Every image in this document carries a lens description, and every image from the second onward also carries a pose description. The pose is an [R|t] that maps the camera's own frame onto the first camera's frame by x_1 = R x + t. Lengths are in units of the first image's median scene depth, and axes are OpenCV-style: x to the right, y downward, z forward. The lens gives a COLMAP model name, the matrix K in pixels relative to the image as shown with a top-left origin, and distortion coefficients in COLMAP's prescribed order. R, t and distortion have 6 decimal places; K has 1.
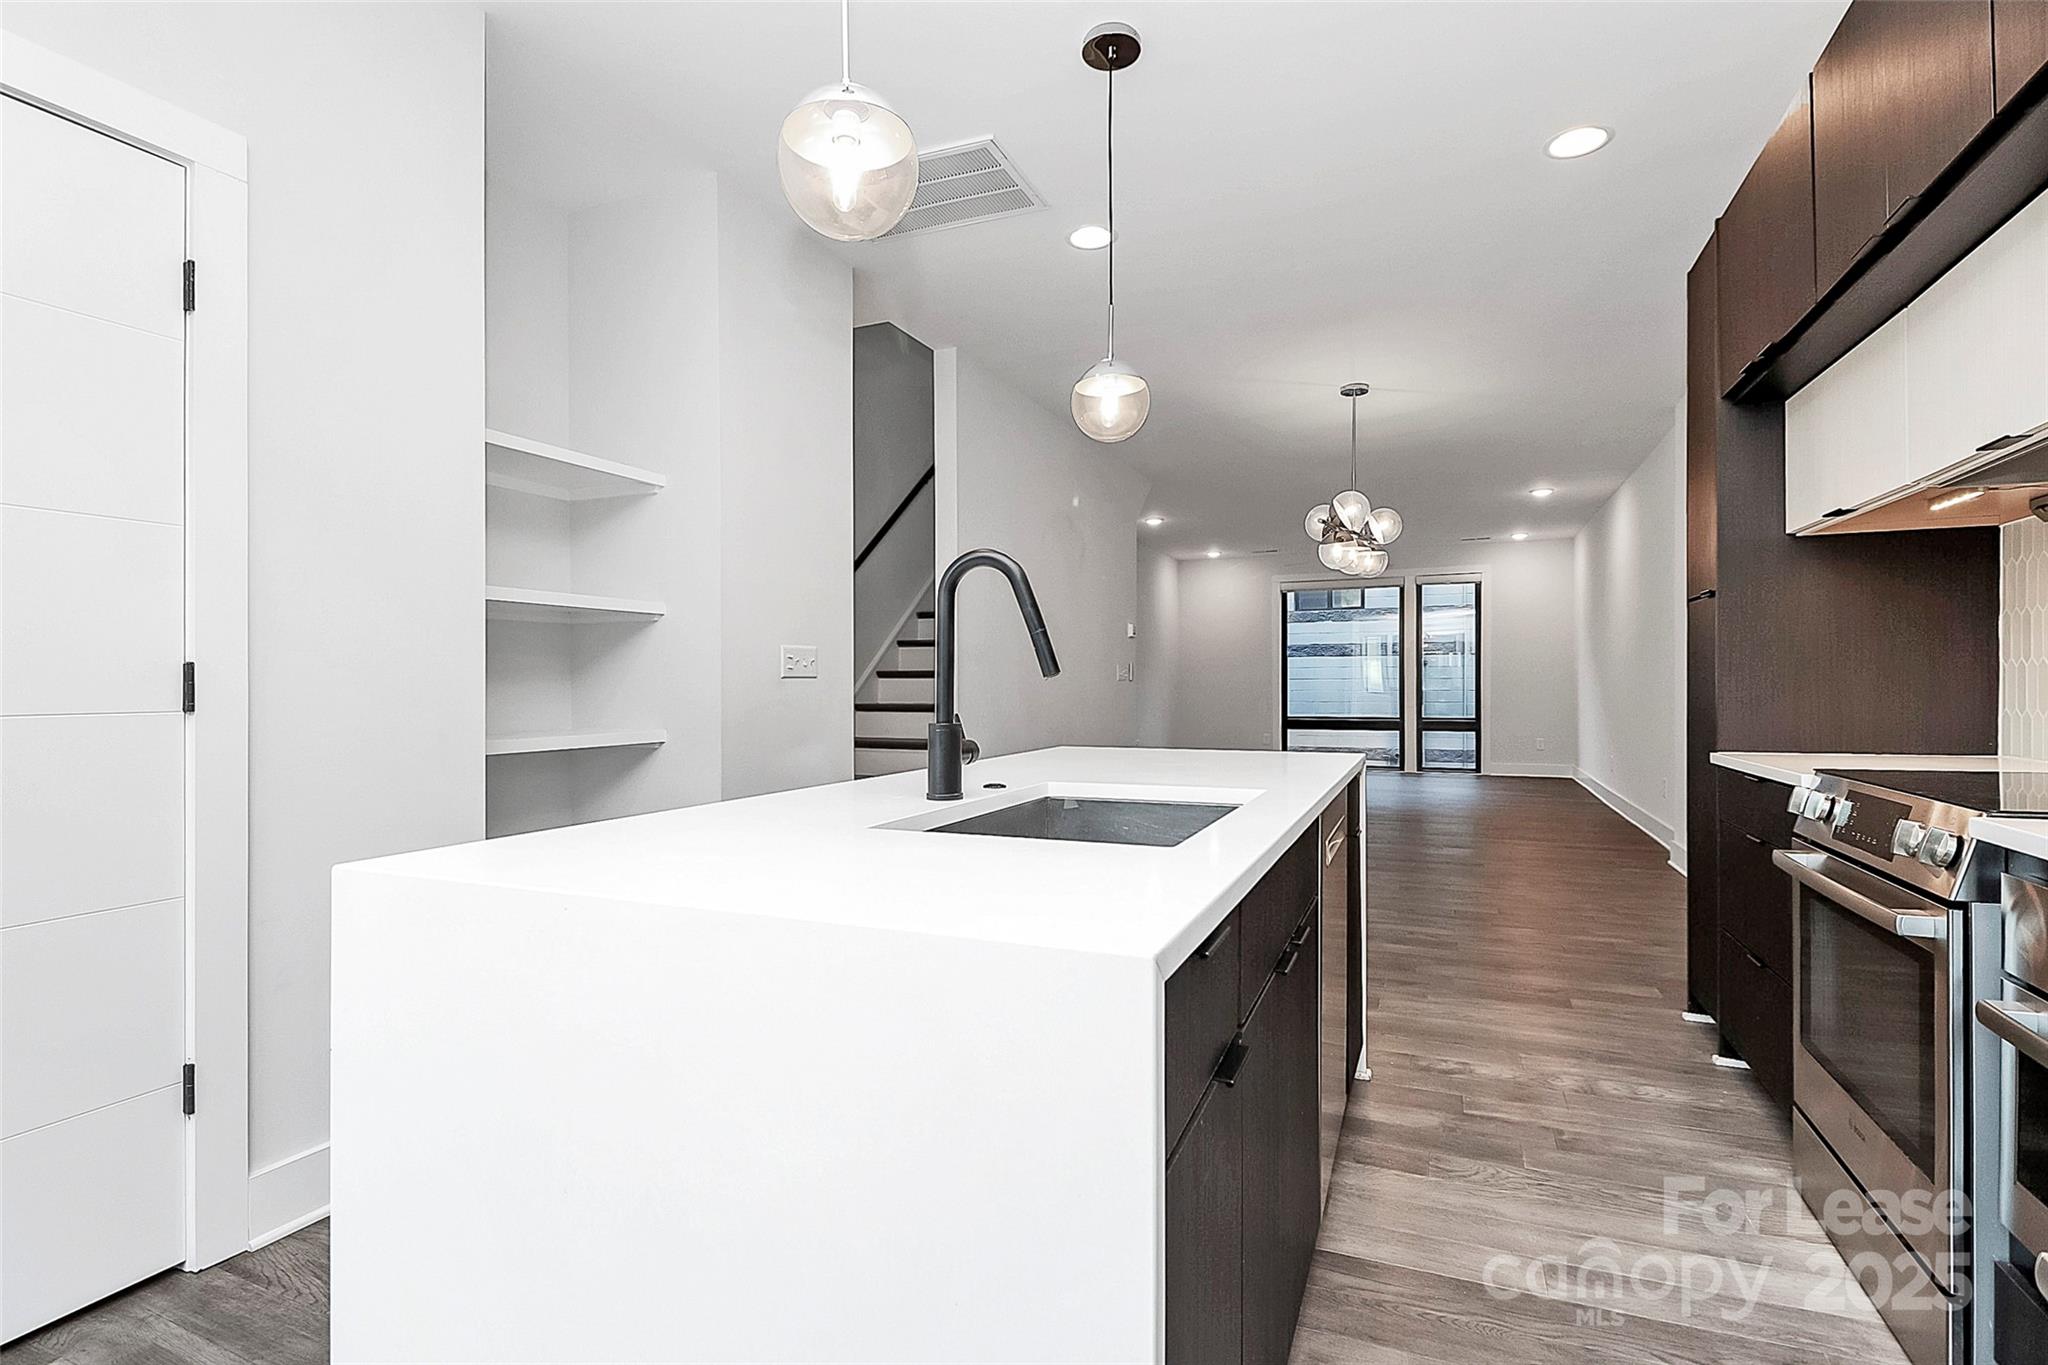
lens RADIAL K [[968.9, 0, 1010.4], [0, 968.9, 696.4], [0, 0, 1]] dist [-0.001422, -0.000222]
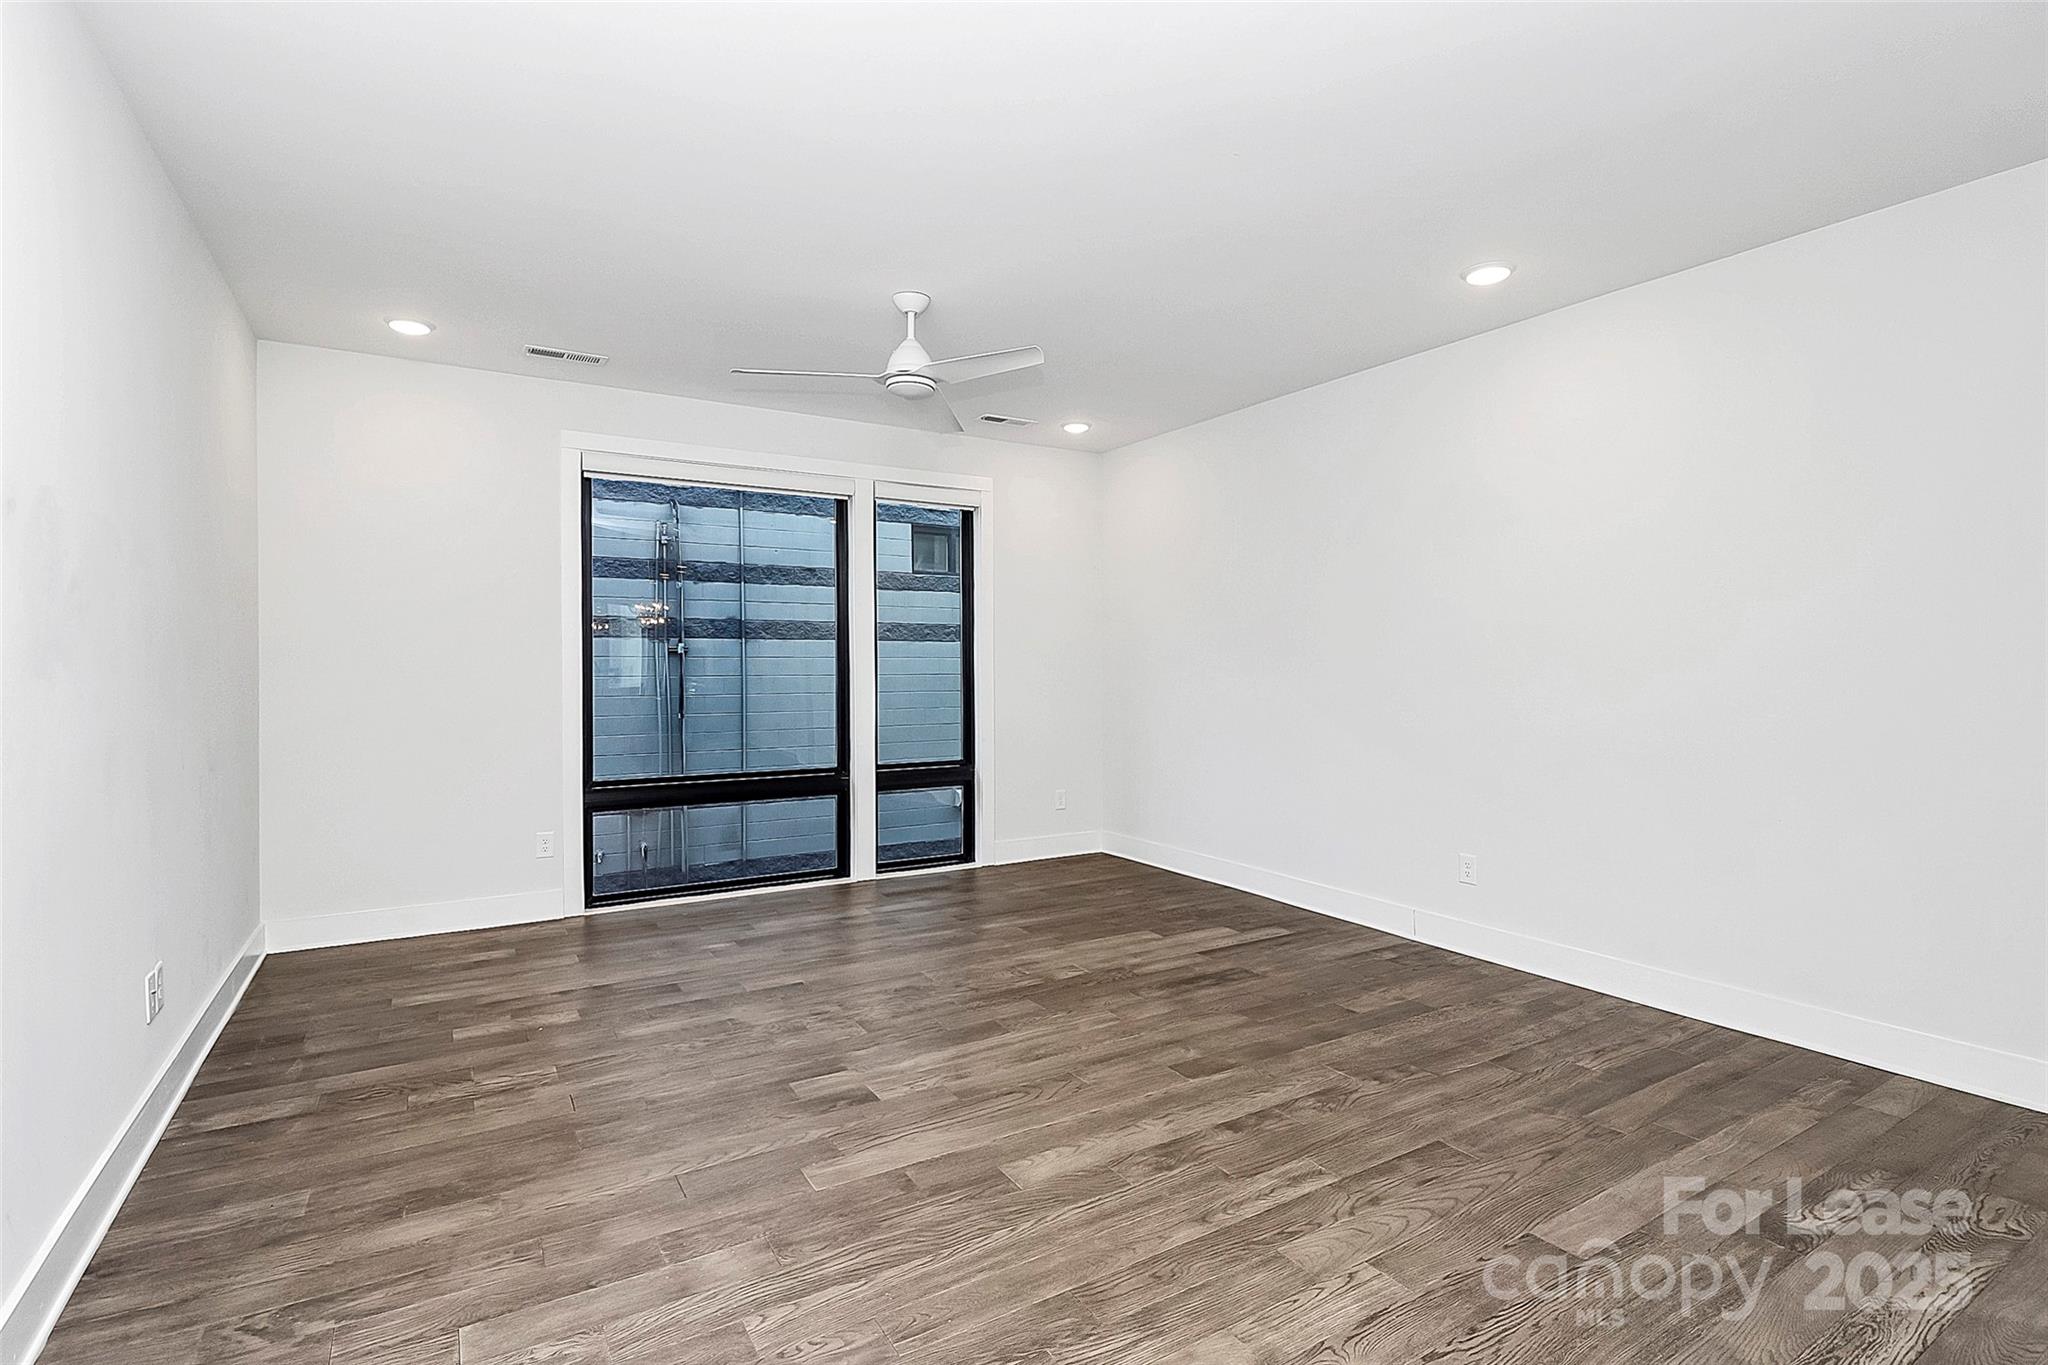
lens RADIAL K [[971.8, 0, 1023.1], [0, 971.8, 675.3], [0, 0, 1]] dist [-0.001246, -0.000768]
pose [[0.570947, -0.001794, 0.820985, 0.053438], [0.006319, 0.999978, -0.002209, -0.023944], [-0.820963, 0.006449, 0.570946, 0.662803]]
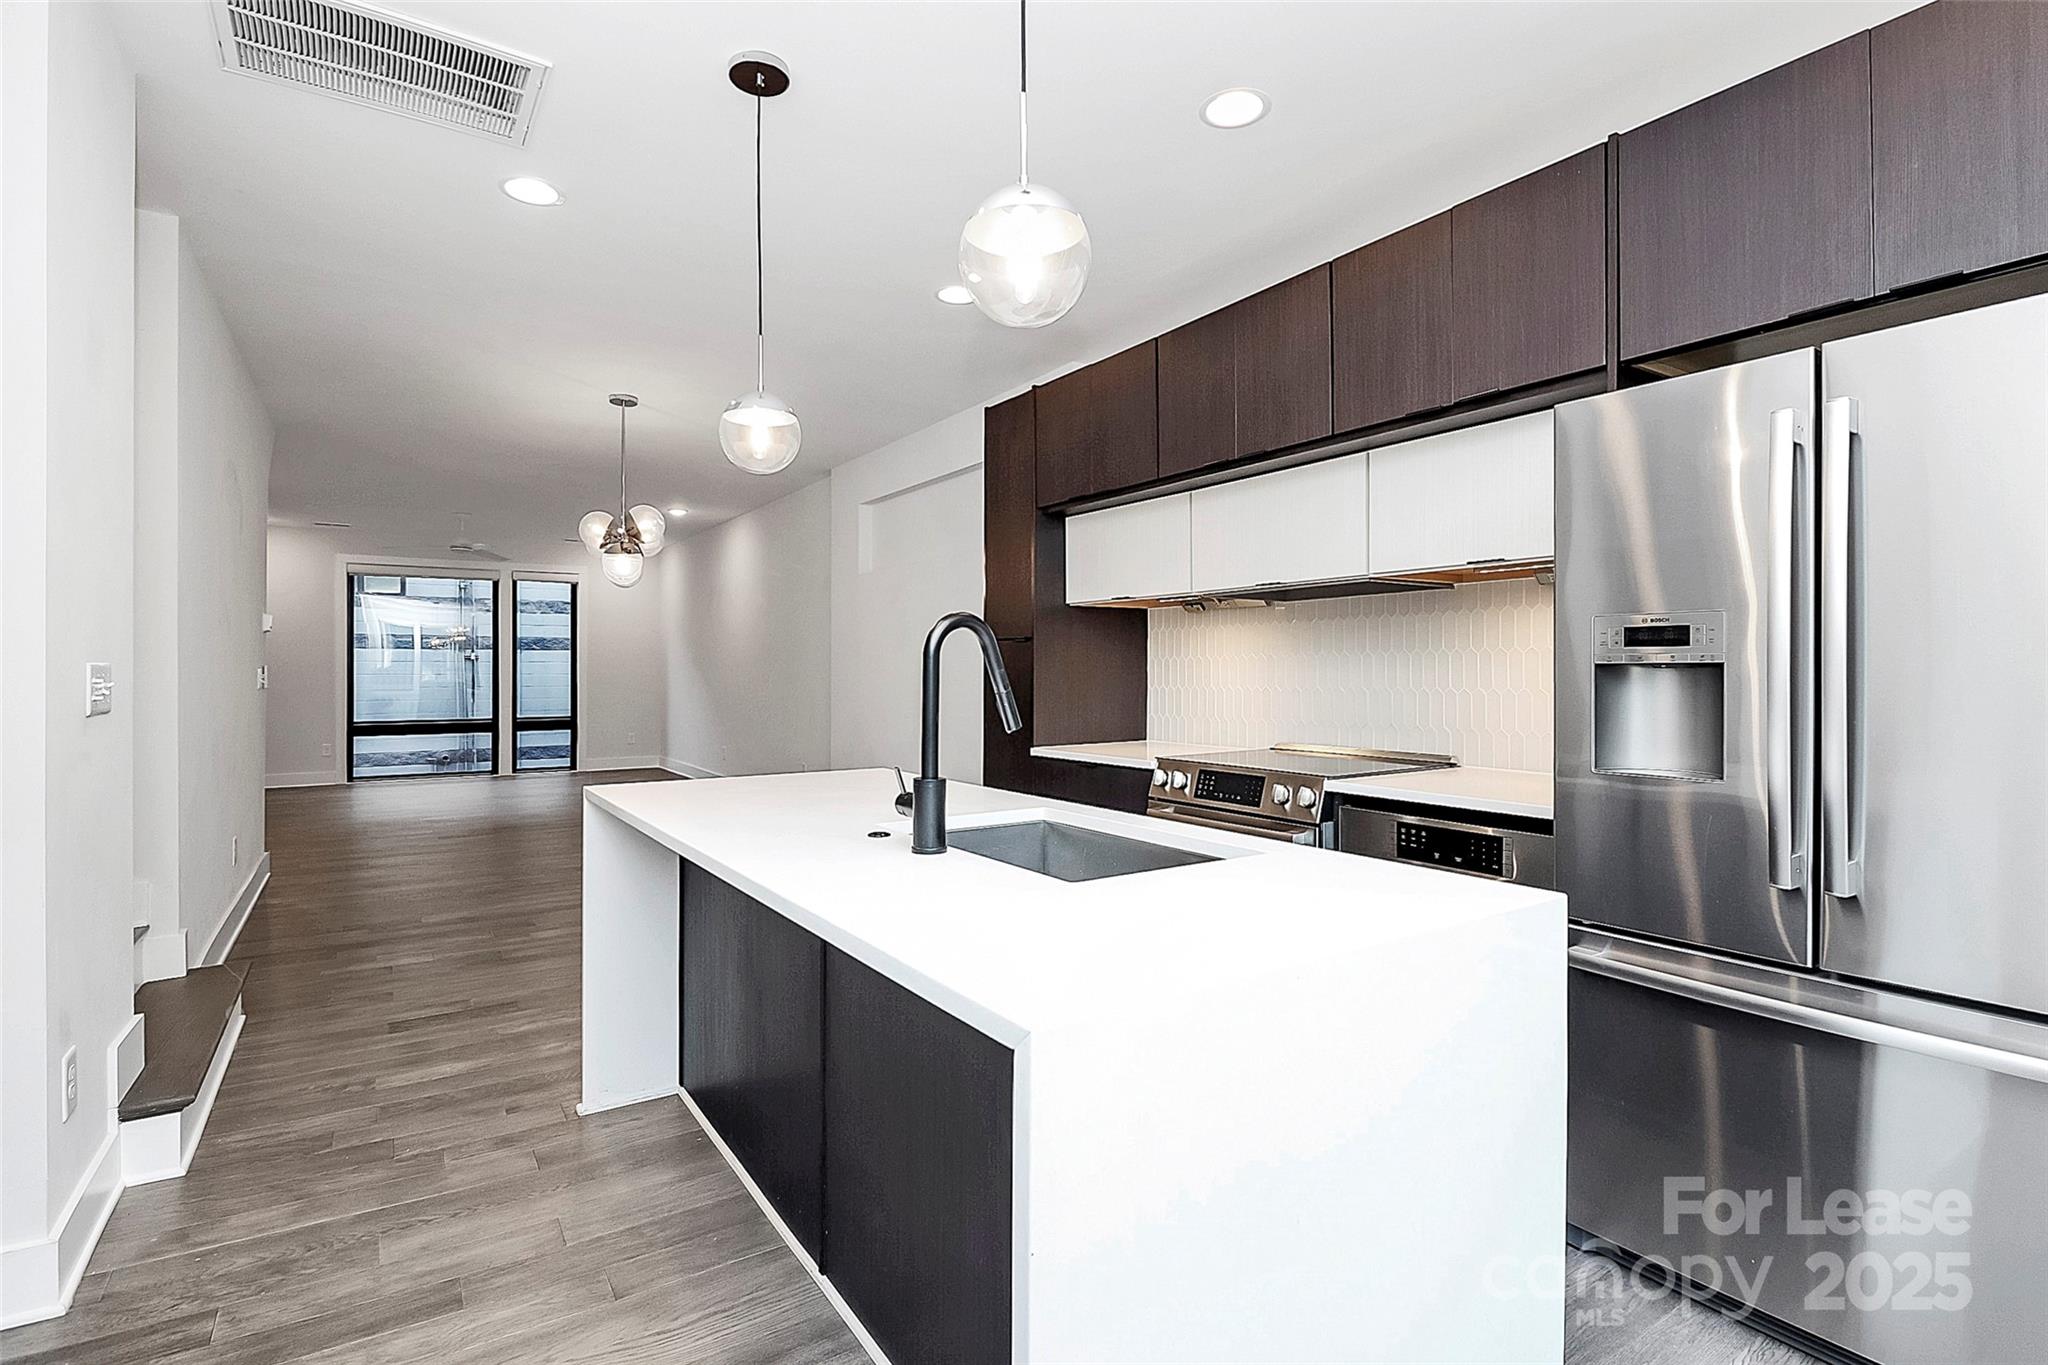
lens RADIAL K [[971.8, 0, 1023.1], [0, 971.8, 675.3], [0, 0, 1]] dist [-0.001246, -0.000768]
pose [[0.537573, -0.001834, 0.843215, -0.124630], [0.010605, 0.999933, -0.004586, -0.010712], [-0.843150, 0.011408, 0.537557, 0.052711]]
